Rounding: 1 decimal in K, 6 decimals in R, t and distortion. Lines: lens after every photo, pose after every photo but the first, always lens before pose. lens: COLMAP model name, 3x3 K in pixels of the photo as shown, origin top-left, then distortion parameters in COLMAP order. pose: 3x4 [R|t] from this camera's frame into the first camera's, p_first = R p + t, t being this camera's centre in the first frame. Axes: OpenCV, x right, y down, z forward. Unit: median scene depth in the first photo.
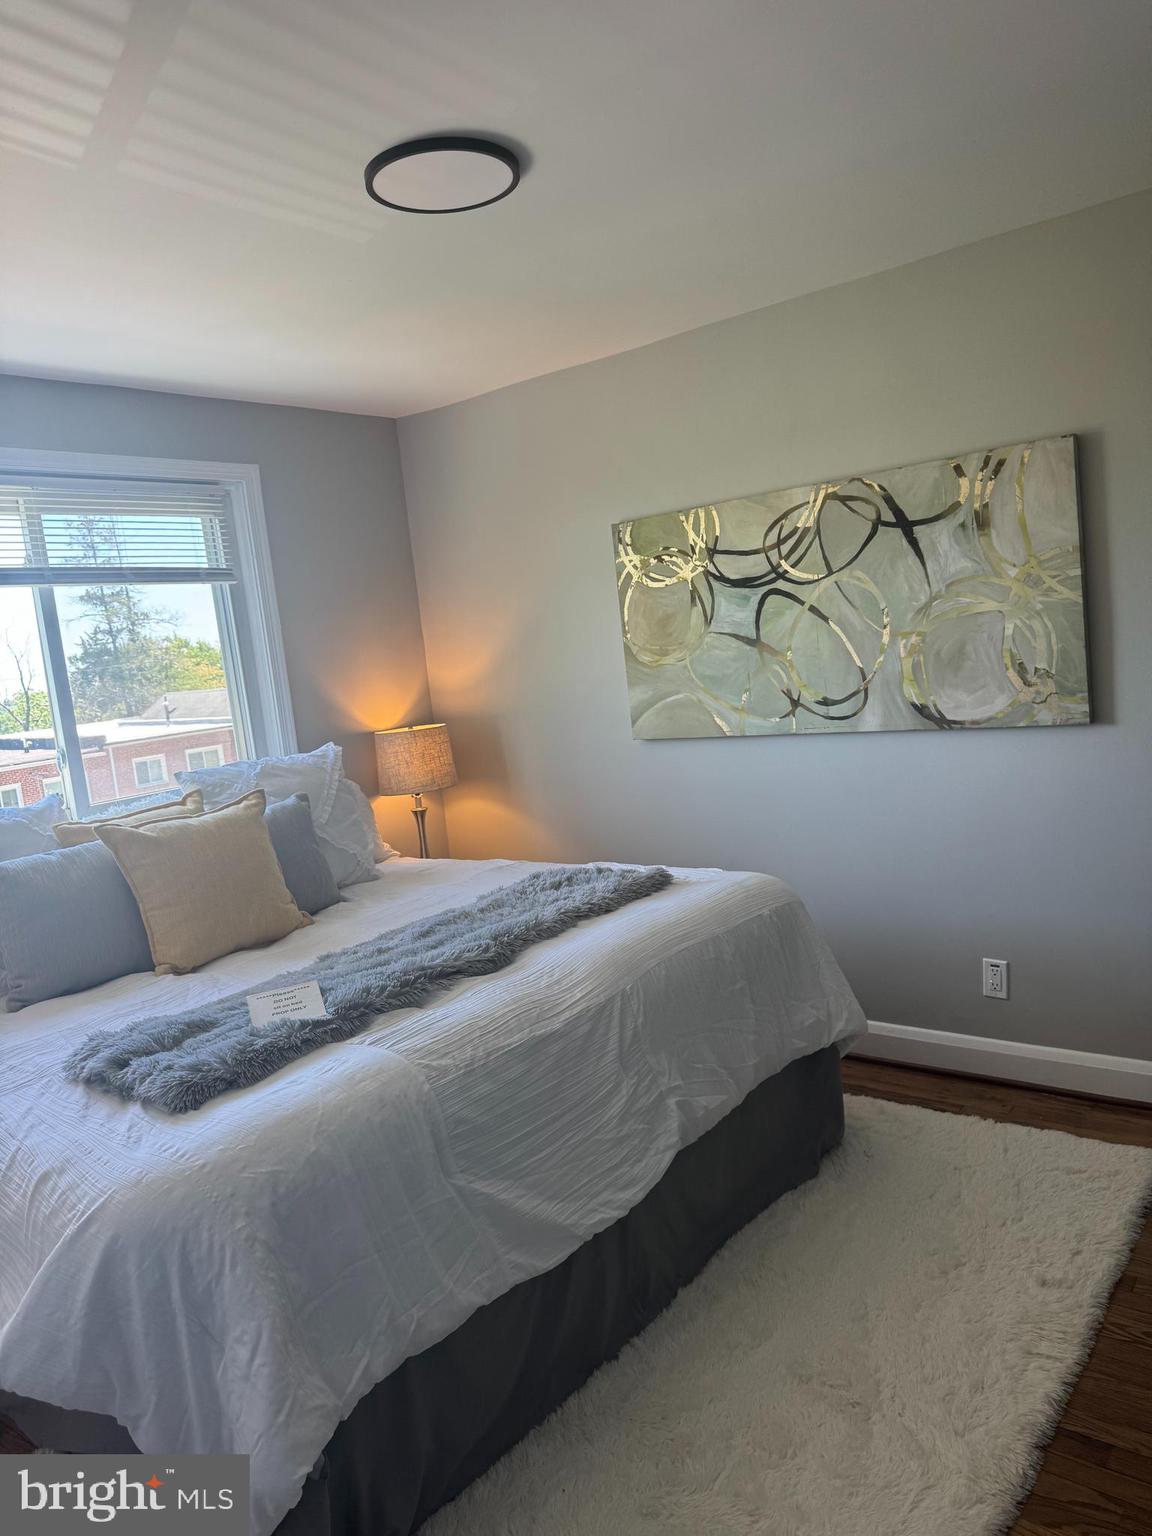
lens RADIAL K [[1074.7, 0, 578.3], [0, 1074.7, 765.8], [0, 0, 1]] dist [0.088188, -0.143476]
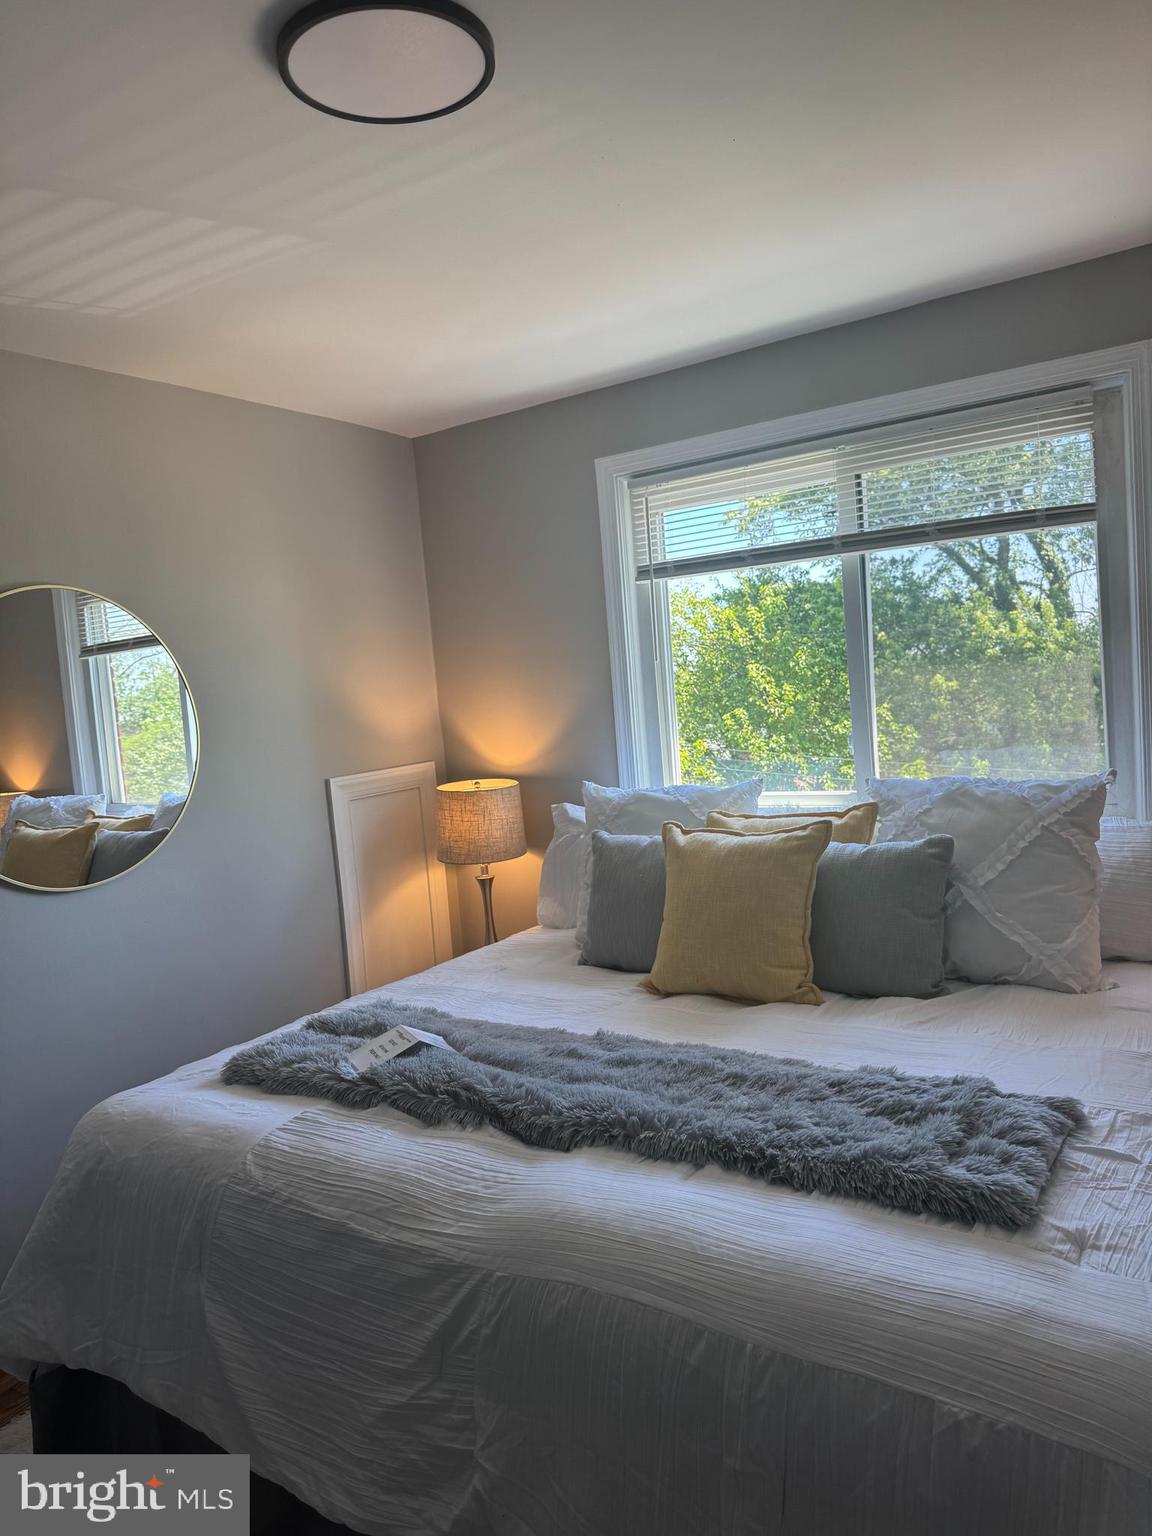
lens RADIAL K [[1074.7, 0, 578.3], [0, 1074.7, 765.8], [0, 0, 1]] dist [0.088188, -0.143476]
pose [[0.085865, 0.173247, -0.981128, 0.568024], [-0.041422, 0.984535, 0.170223, -0.177729], [0.995445, 0.026024, 0.091713, 0.904197]]
